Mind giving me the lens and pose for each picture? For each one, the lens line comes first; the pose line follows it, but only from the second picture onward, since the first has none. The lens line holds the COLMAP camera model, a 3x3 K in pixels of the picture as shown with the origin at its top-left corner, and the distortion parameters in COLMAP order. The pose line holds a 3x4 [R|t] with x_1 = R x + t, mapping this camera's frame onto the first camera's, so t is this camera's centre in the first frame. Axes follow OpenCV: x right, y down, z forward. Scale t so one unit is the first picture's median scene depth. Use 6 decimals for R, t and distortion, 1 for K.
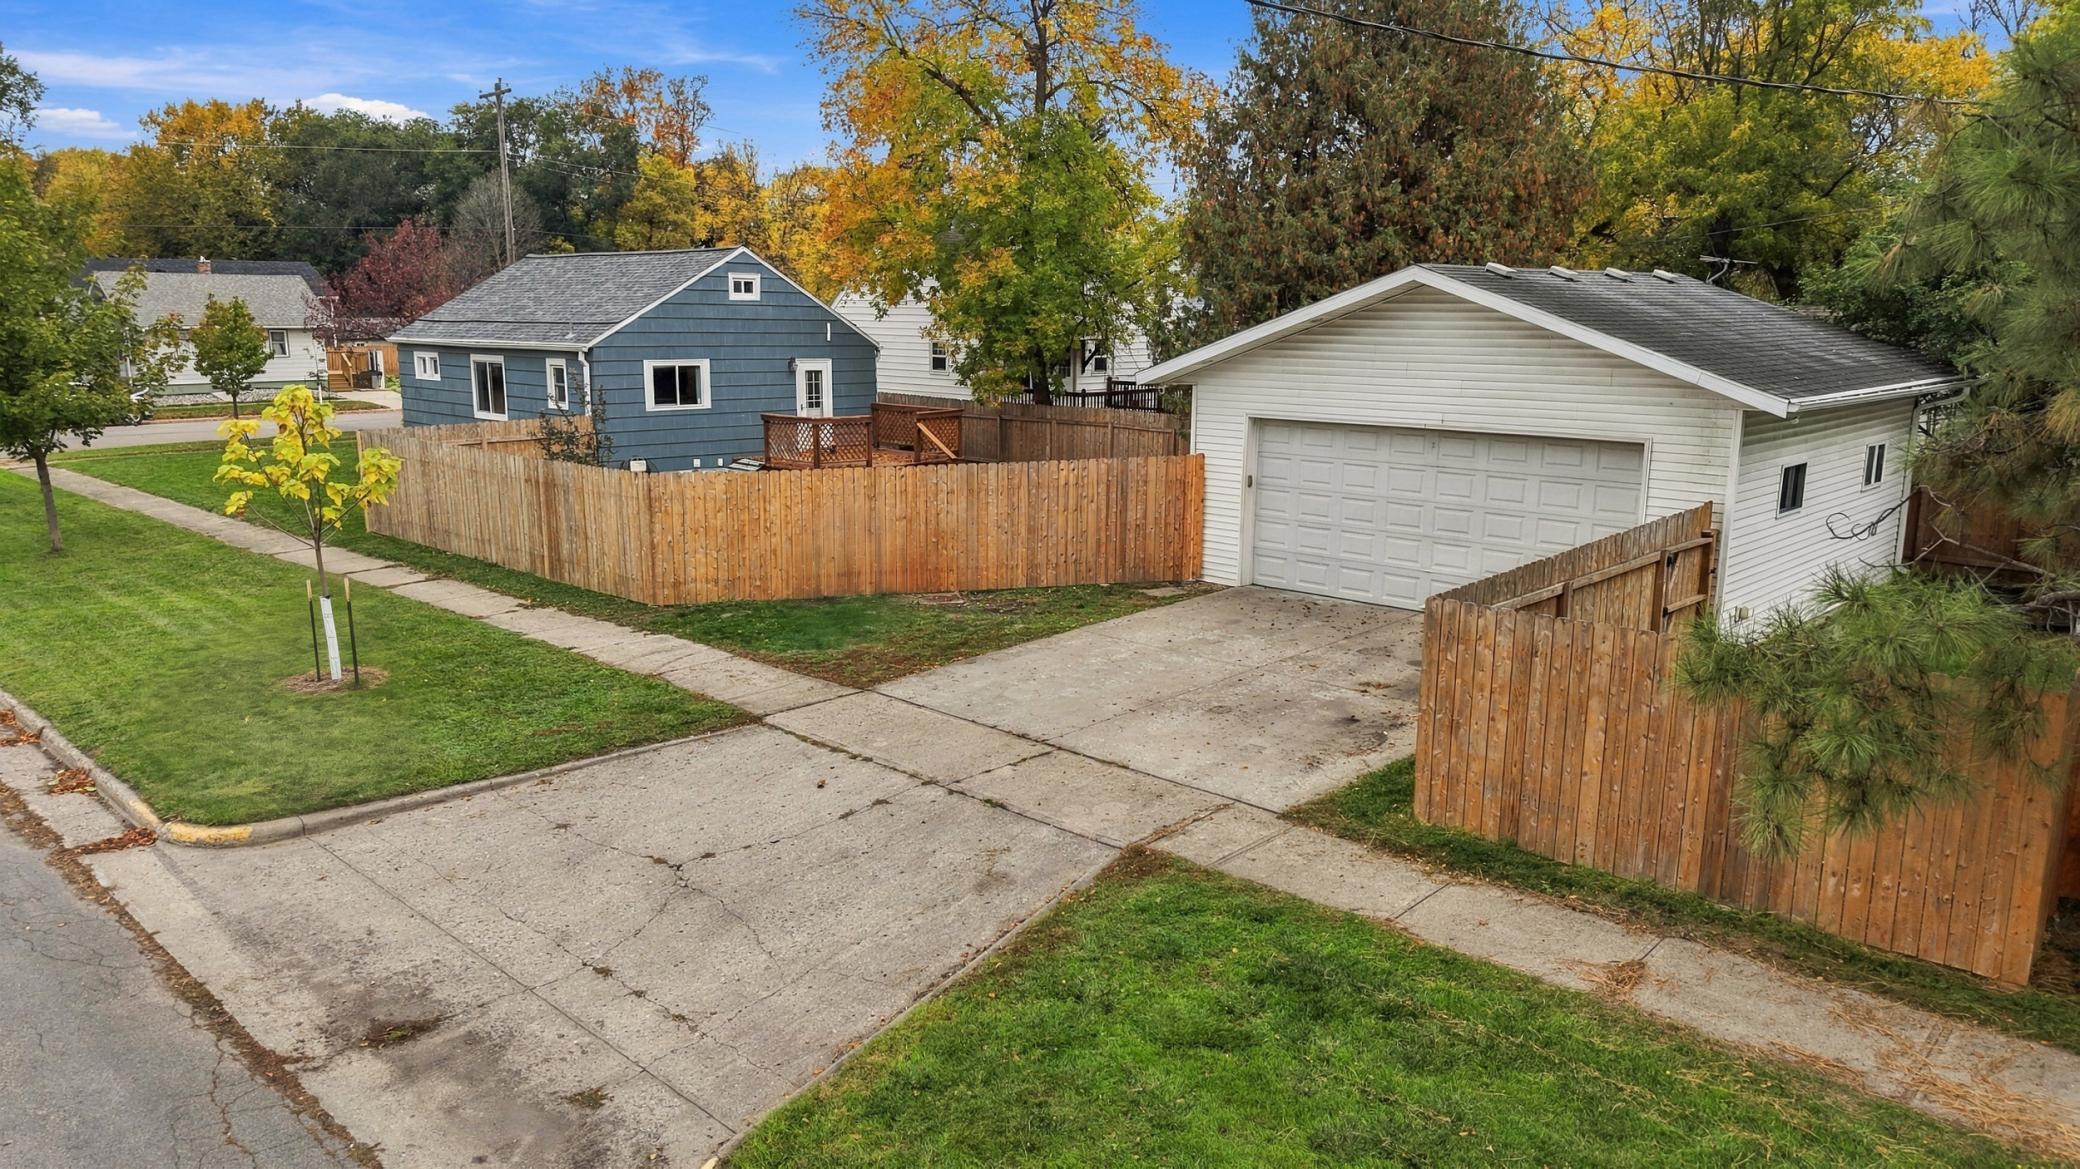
lens RADIAL K [[1397.5, 0, 1040.0], [0, 1397.5, 584.5], [0, 0, 1]] dist [0.112592, -0.122826]
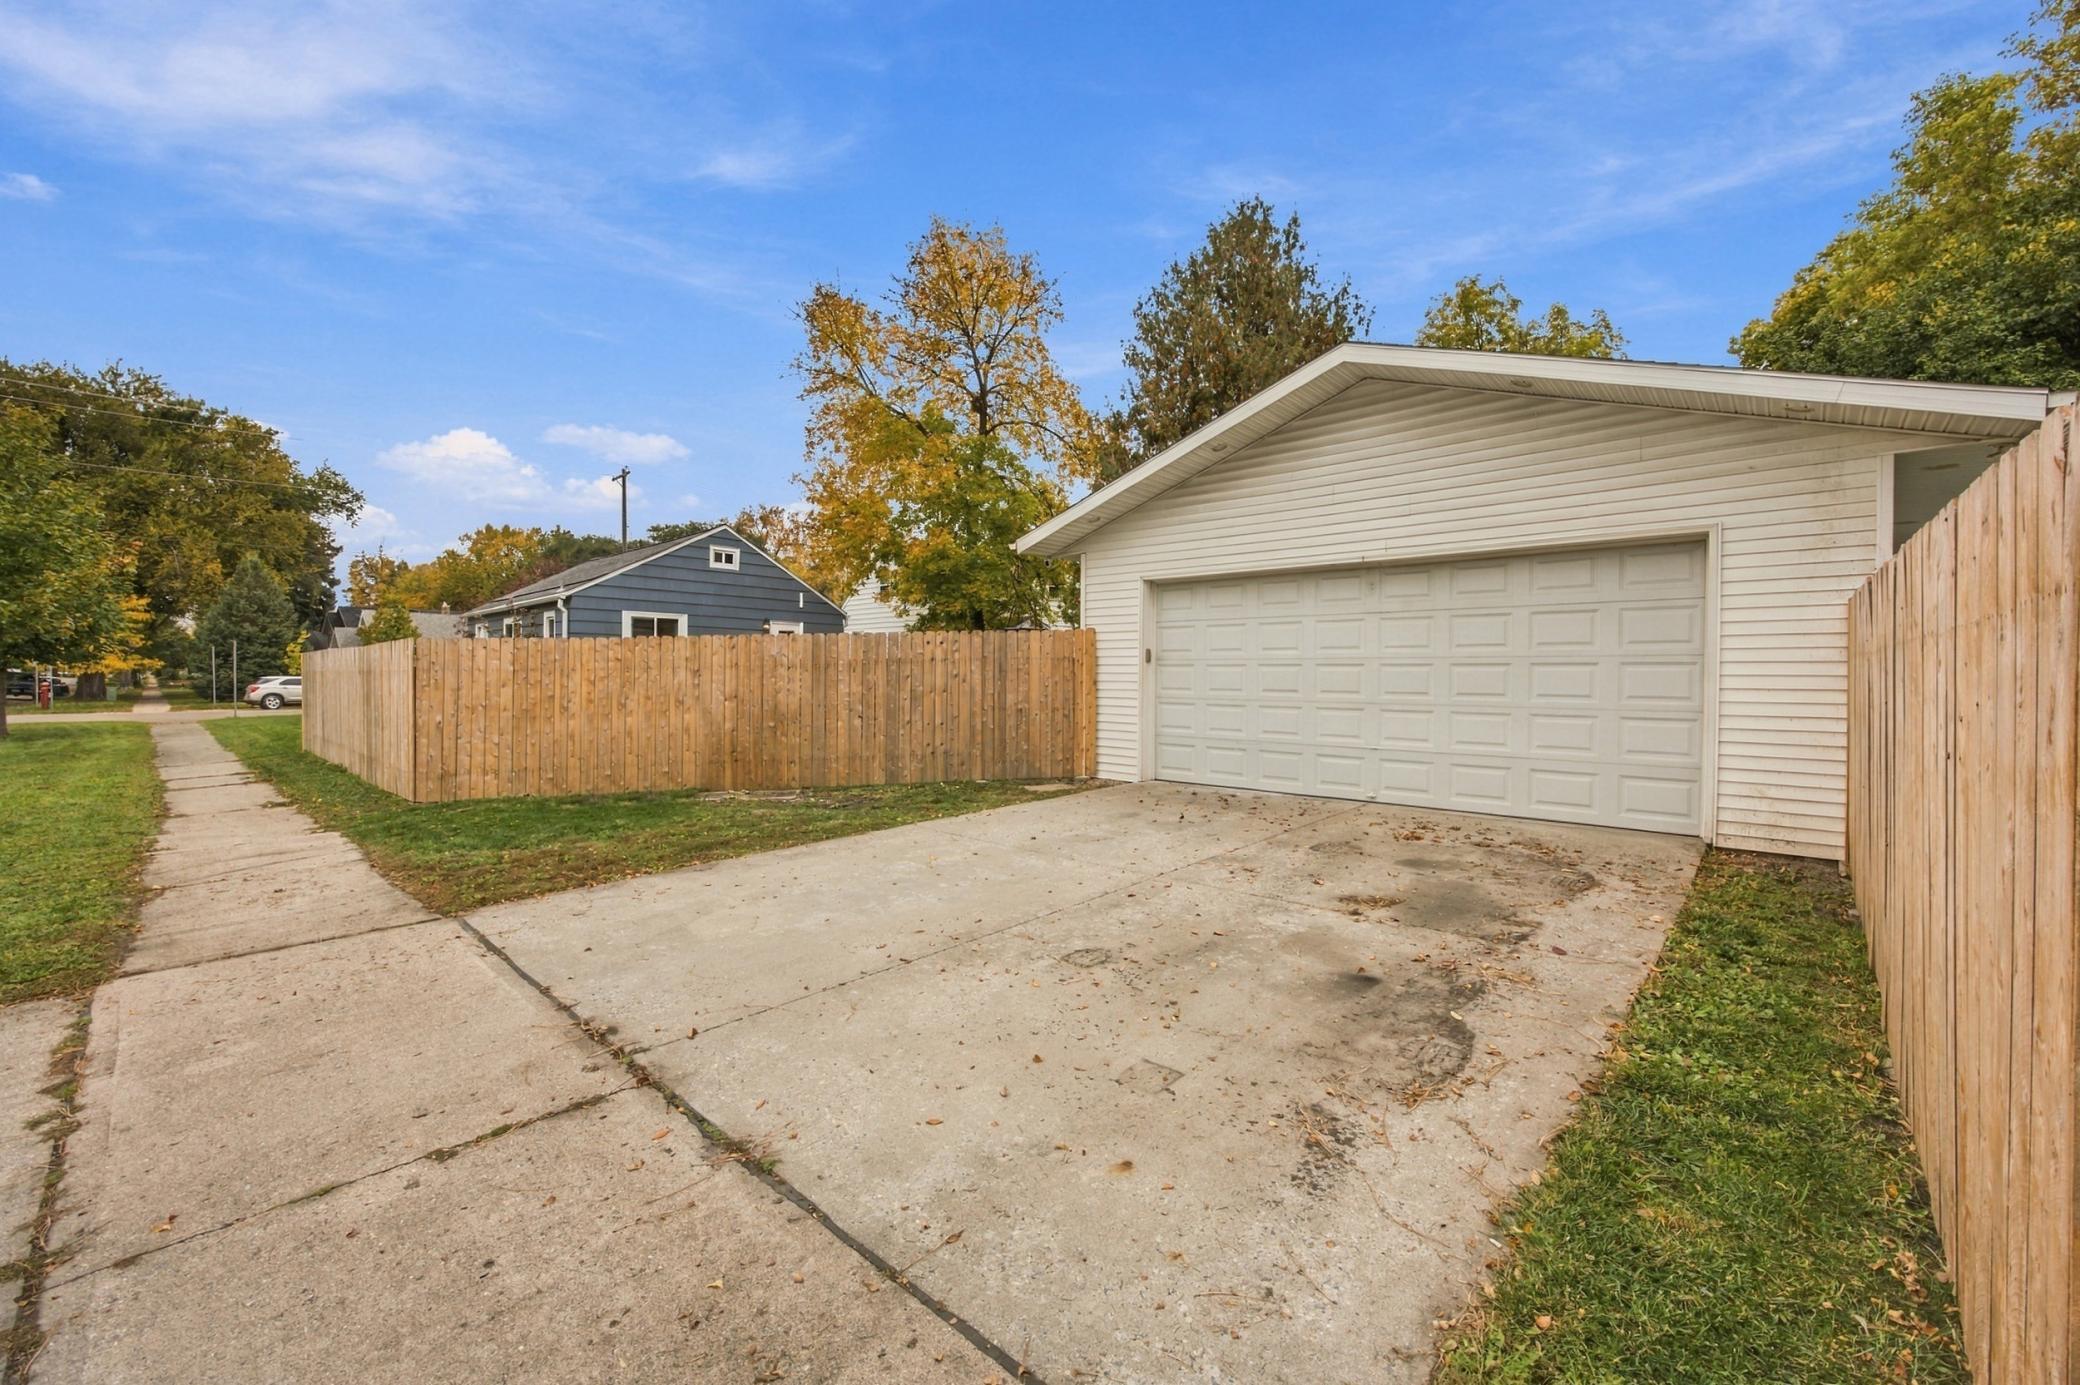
lens RADIAL K [[821.0, 0, 1052.7], [0, 821.0, 685.8], [0, 0, 1]] dist [-0.046797, 0.016786]
pose [[0.999785, -0.002923, 0.020504, 0.082466], [0.006617, 0.983186, -0.182484, 0.035448], [-0.019626, 0.182581, 0.982995, 0.520159]]
